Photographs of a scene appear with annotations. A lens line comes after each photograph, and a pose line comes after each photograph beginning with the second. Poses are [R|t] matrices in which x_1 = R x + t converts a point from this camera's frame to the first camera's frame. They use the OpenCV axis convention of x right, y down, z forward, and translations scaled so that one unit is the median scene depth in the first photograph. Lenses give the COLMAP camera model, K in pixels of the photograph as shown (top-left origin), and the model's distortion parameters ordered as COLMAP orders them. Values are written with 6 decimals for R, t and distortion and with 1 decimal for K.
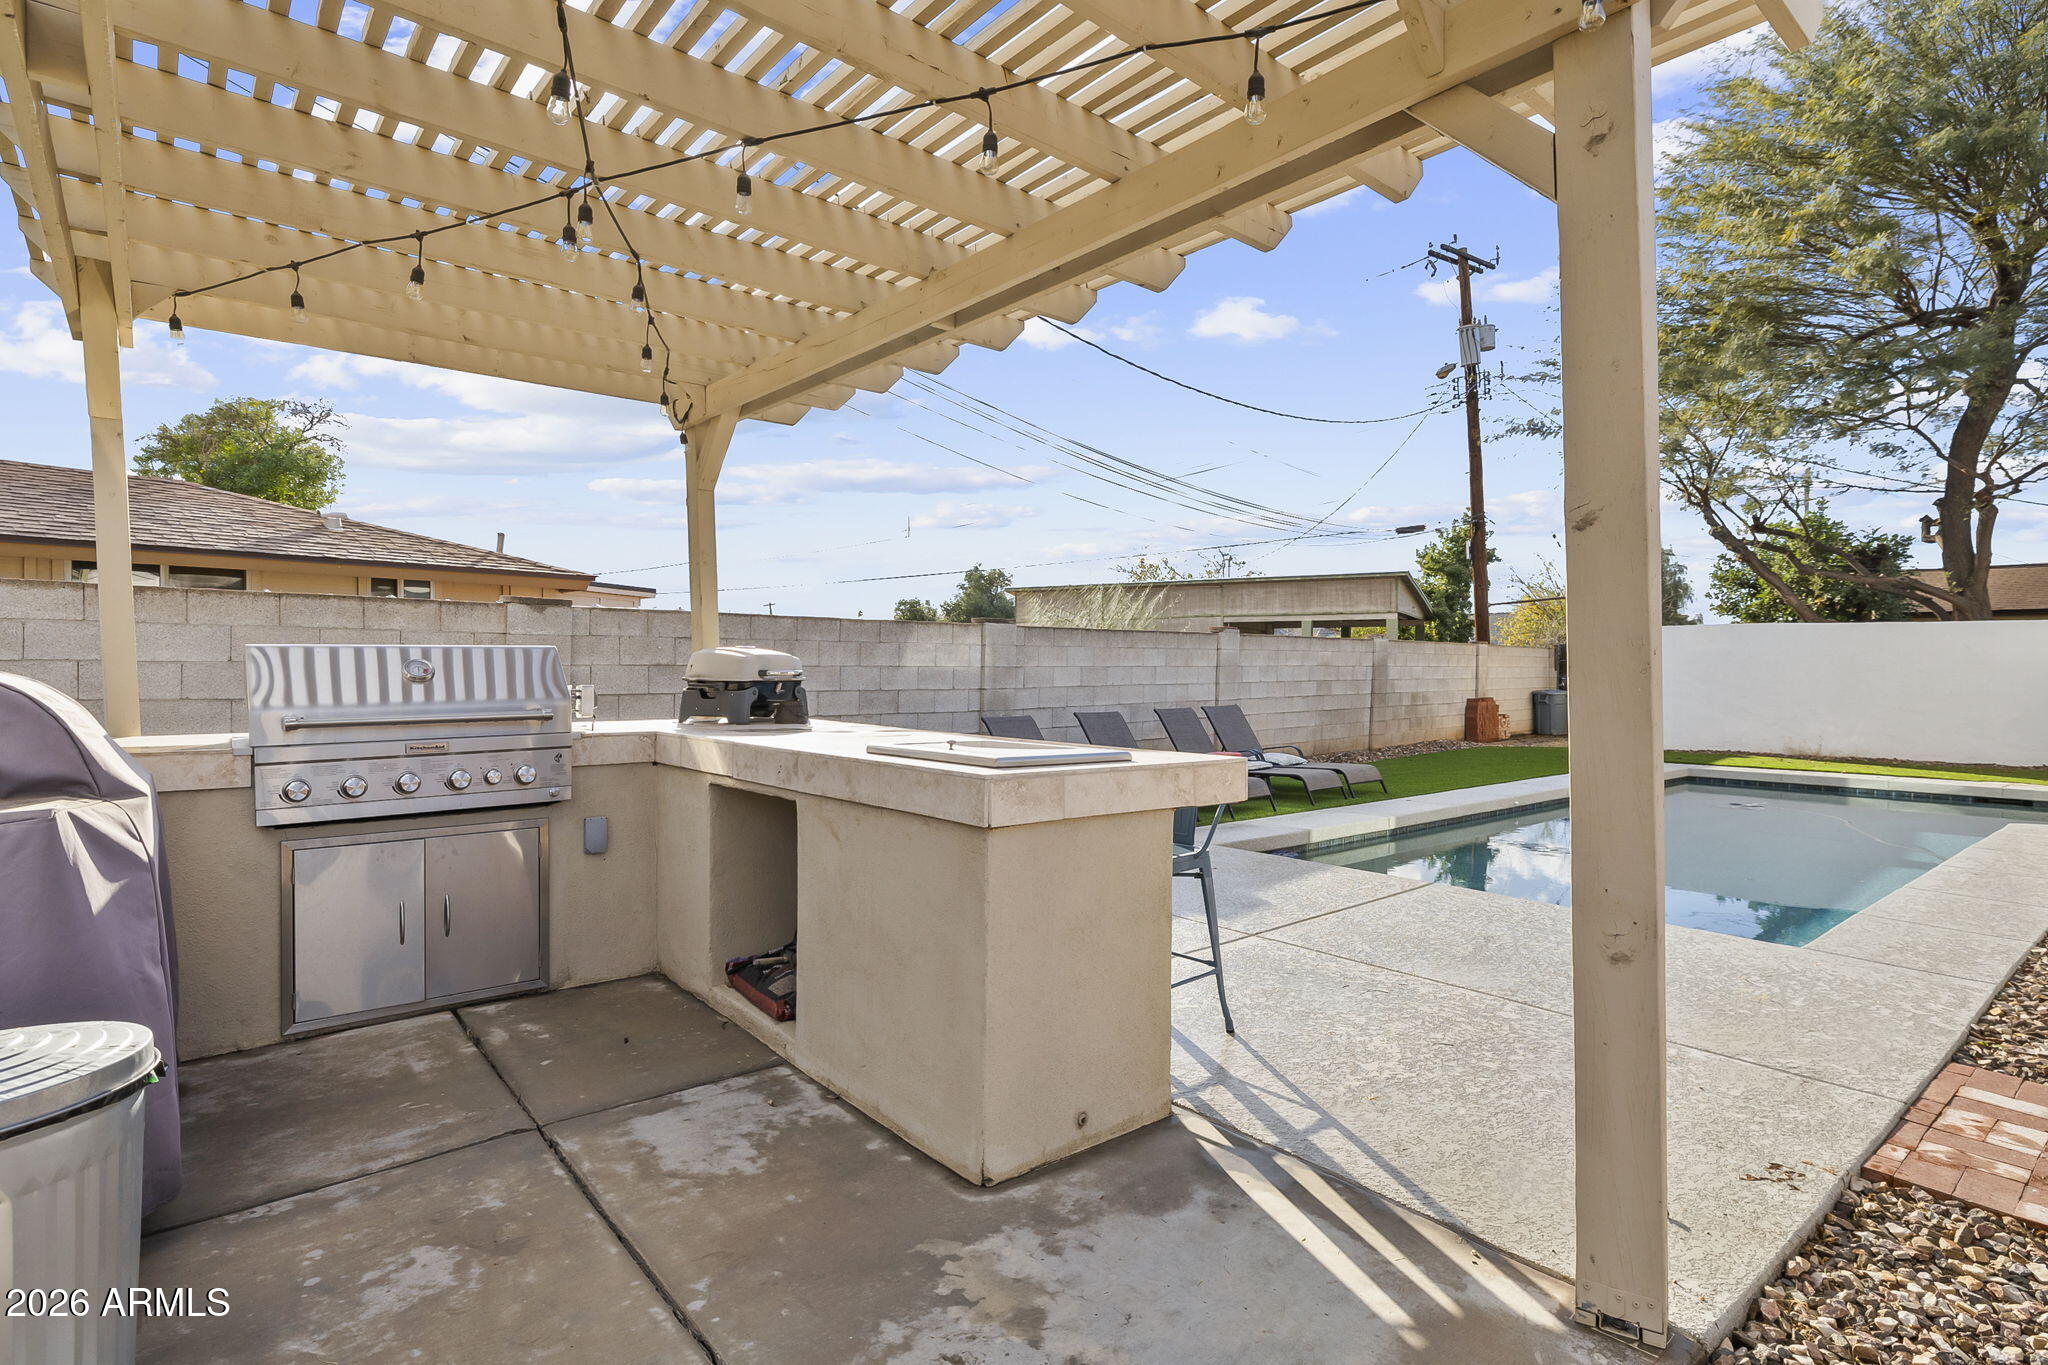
lens RADIAL K [[1021.5, 0, 1024.0], [0, 1021.5, 682.5], [0, 0, 1]] dist [0.001633, 0.001474]
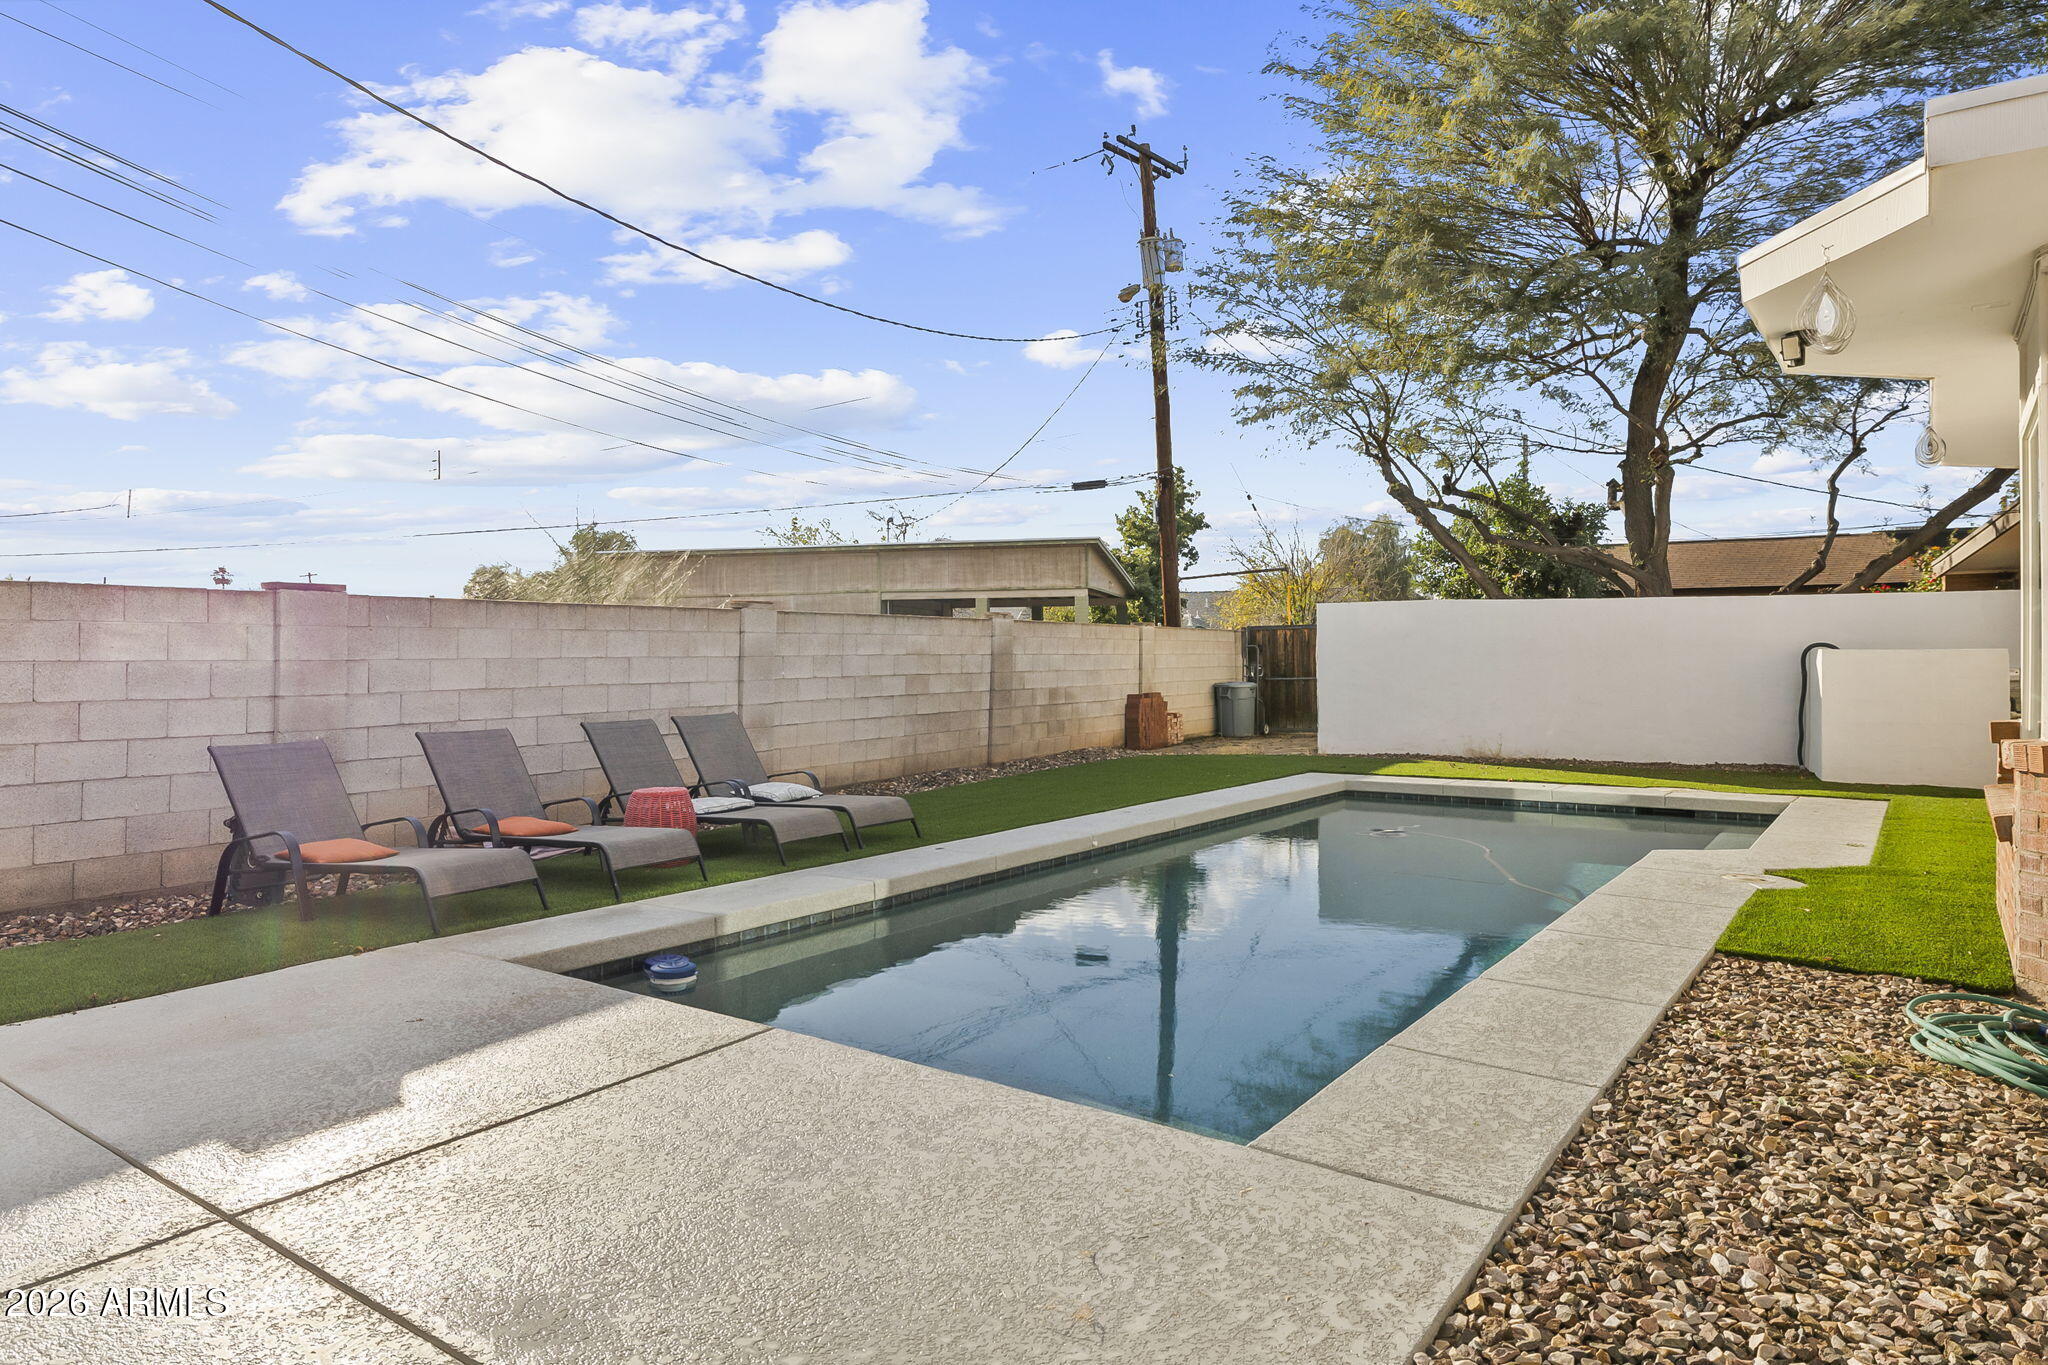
lens RADIAL K [[1242.2, 0, 1020.3], [0, 1242.2, 670.8], [0, 0, 1]] dist [-0.000206, -0.000764]
pose [[0.968491, -0.010079, 0.248843, 0.113496], [0.011013, 0.999937, -0.002361, -0.001313], [-0.248803, 0.005027, 0.968541, 0.086965]]
